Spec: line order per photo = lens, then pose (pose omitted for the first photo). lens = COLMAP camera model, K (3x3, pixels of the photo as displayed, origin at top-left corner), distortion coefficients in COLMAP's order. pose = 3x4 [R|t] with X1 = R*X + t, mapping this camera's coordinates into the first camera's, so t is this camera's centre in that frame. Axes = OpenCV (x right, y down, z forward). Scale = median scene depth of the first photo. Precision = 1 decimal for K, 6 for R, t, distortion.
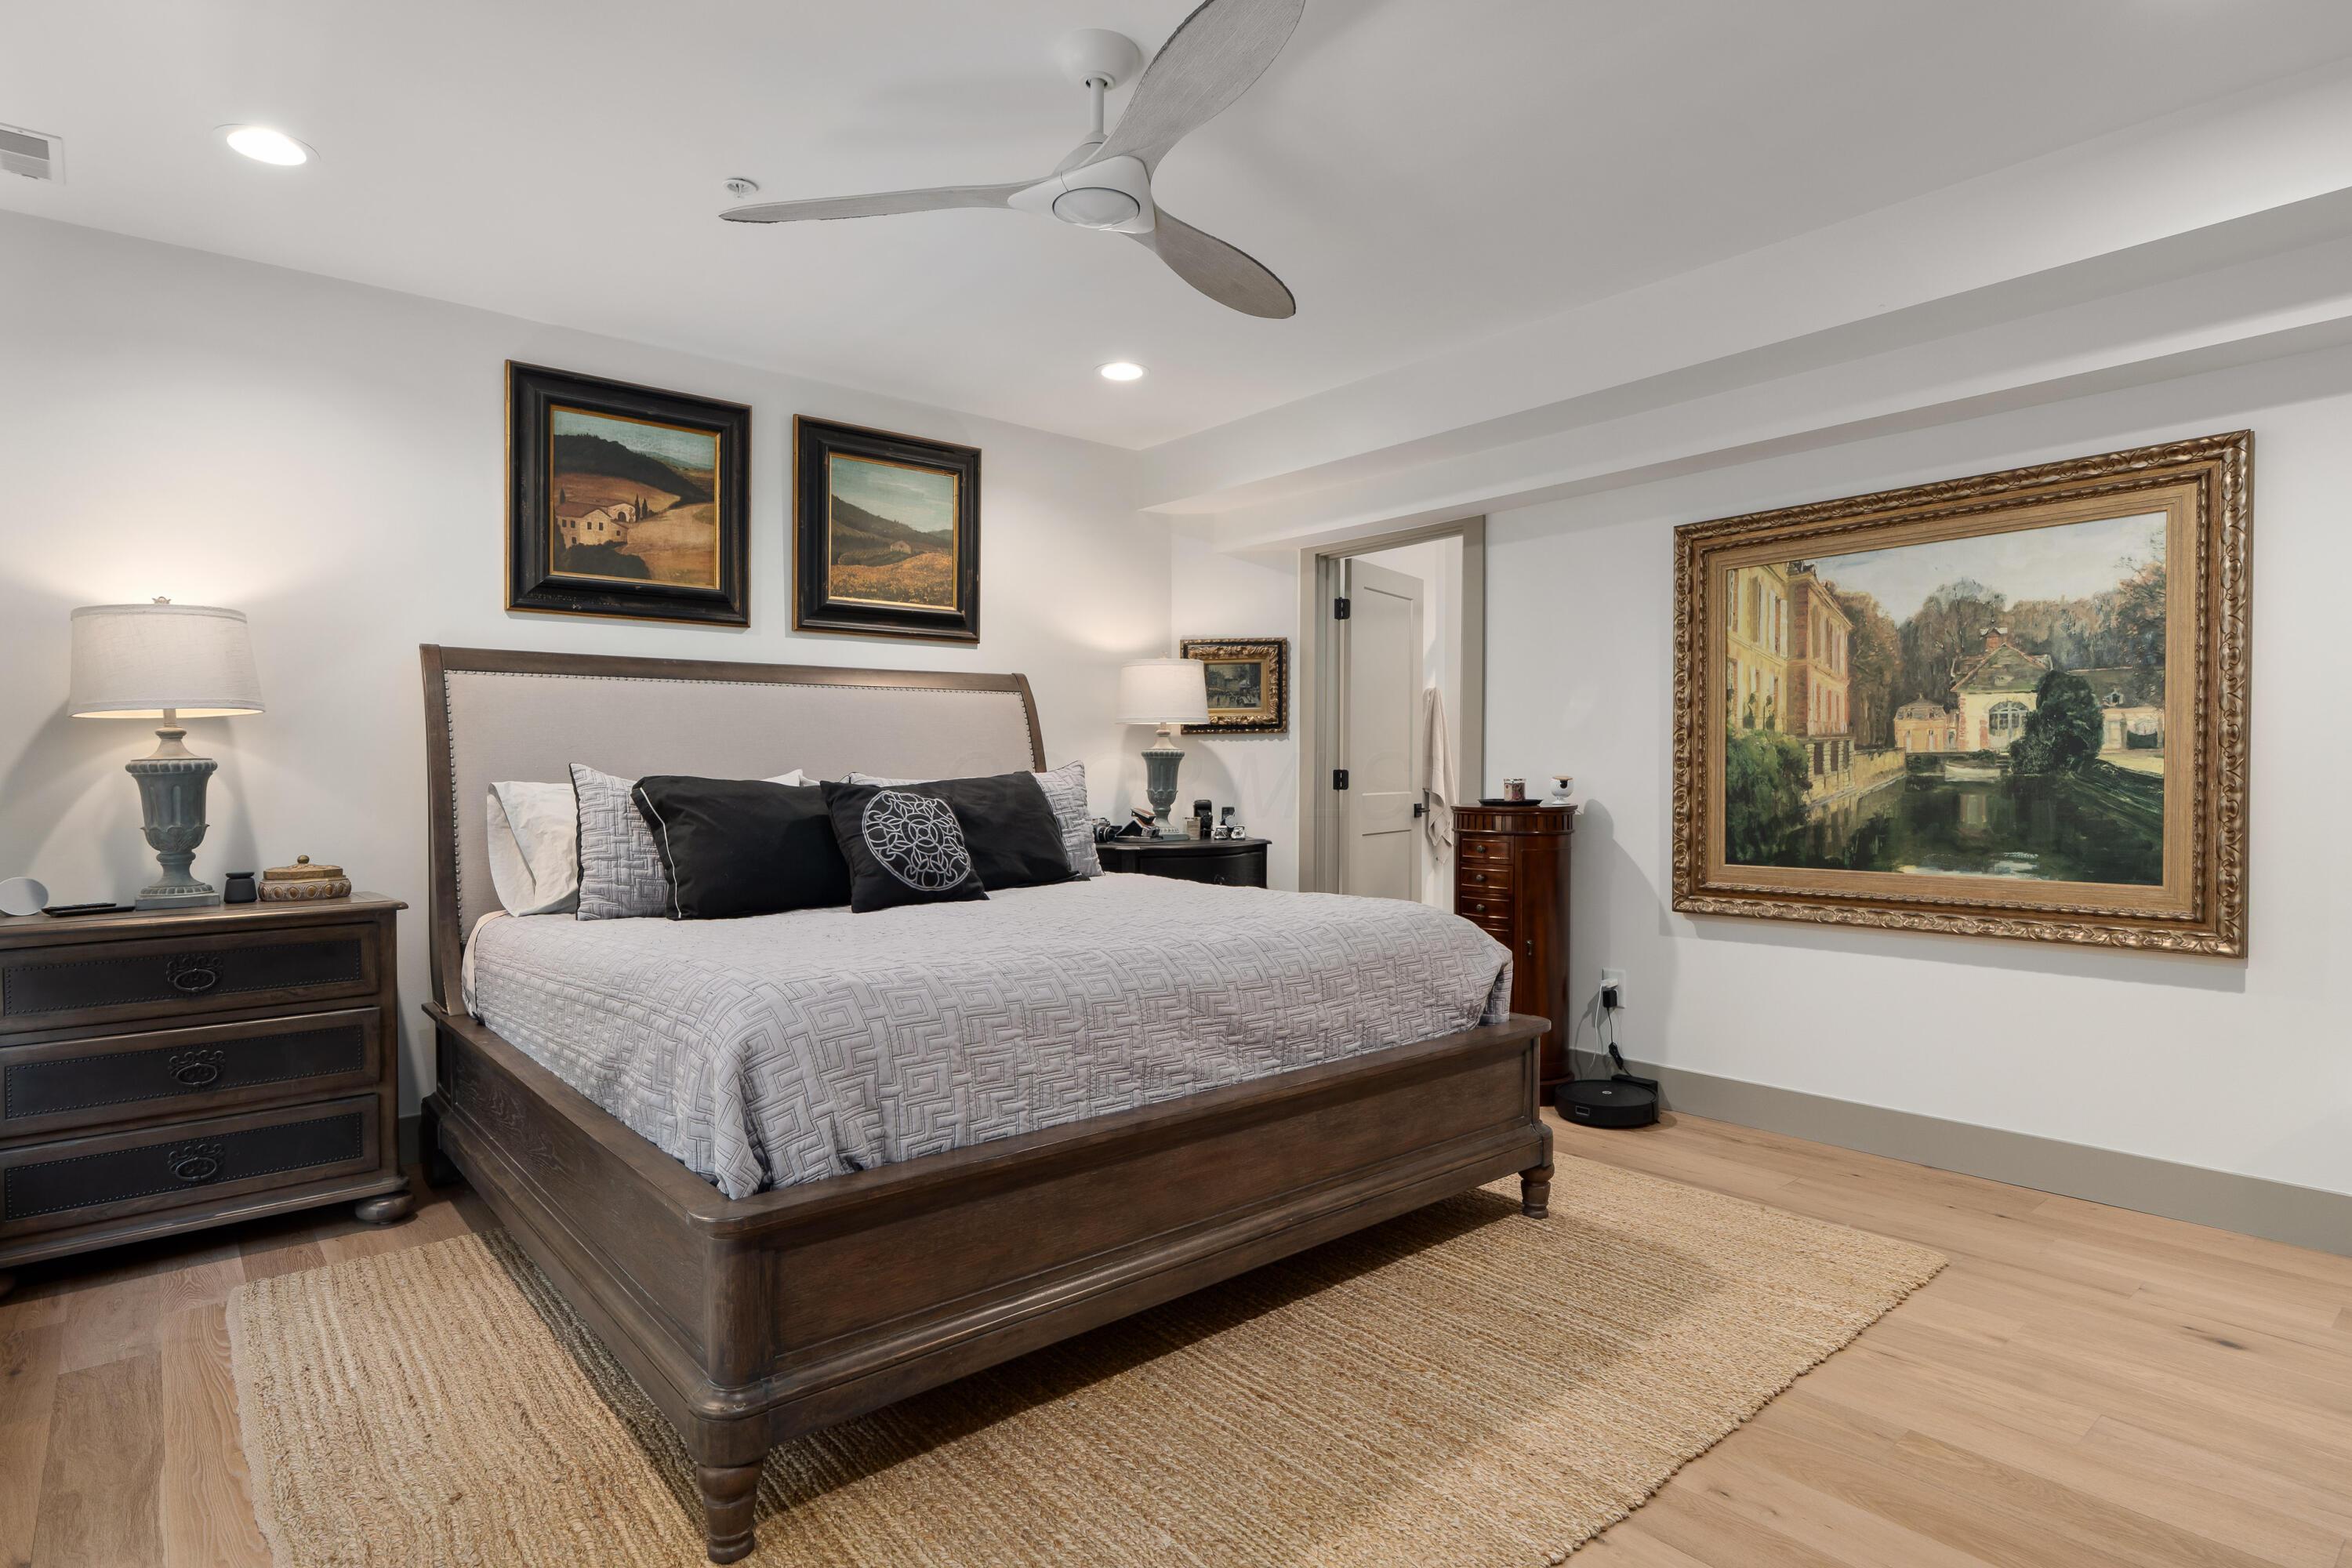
lens RADIAL K [[1242.9, 0, 1189.4], [0, 1242.9, 787.6], [0, 0, 1]] dist [-0.004975, 0.002784]
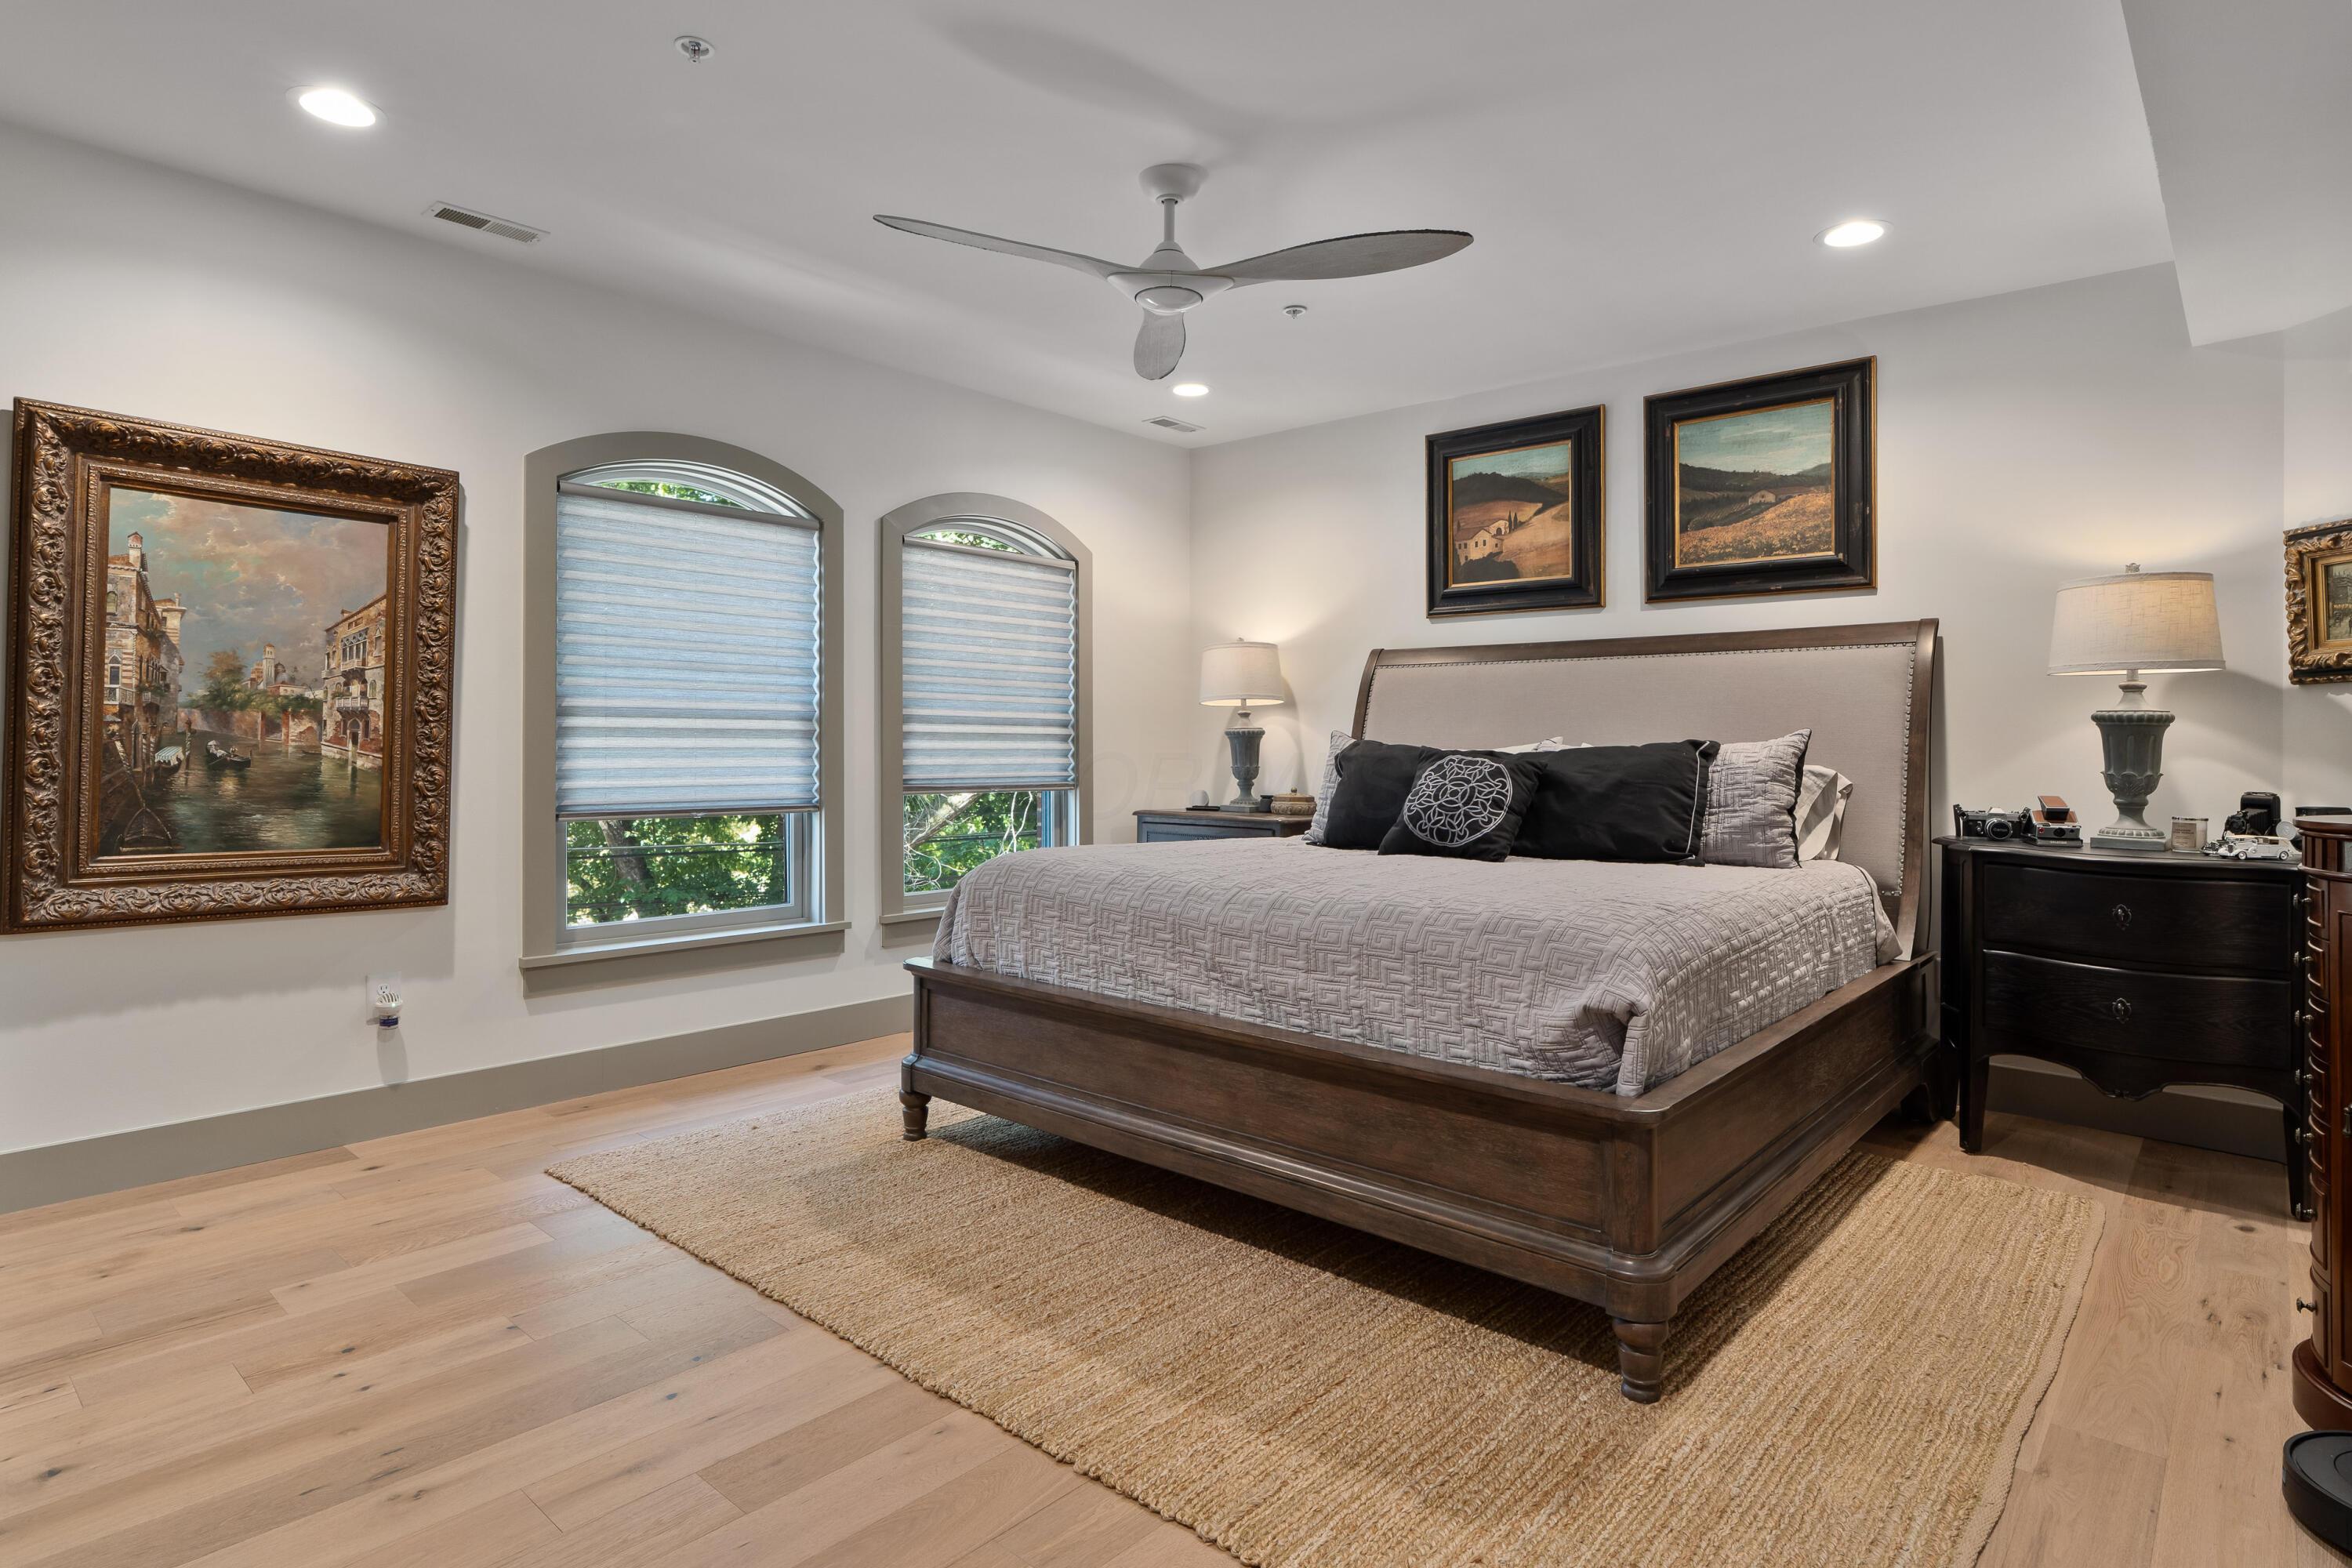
lens RADIAL K [[1242.9, 0, 1147.6], [0, 1242.9, 734.8], [0, 0, 1]] dist [-0.004975, 0.002784]
pose [[0.122975, 0.003467, -0.992404, 0.720785], [-0.021696, 0.999764, 0.000804, -0.009490], [0.992173, 0.021432, 0.123021, 0.502192]]
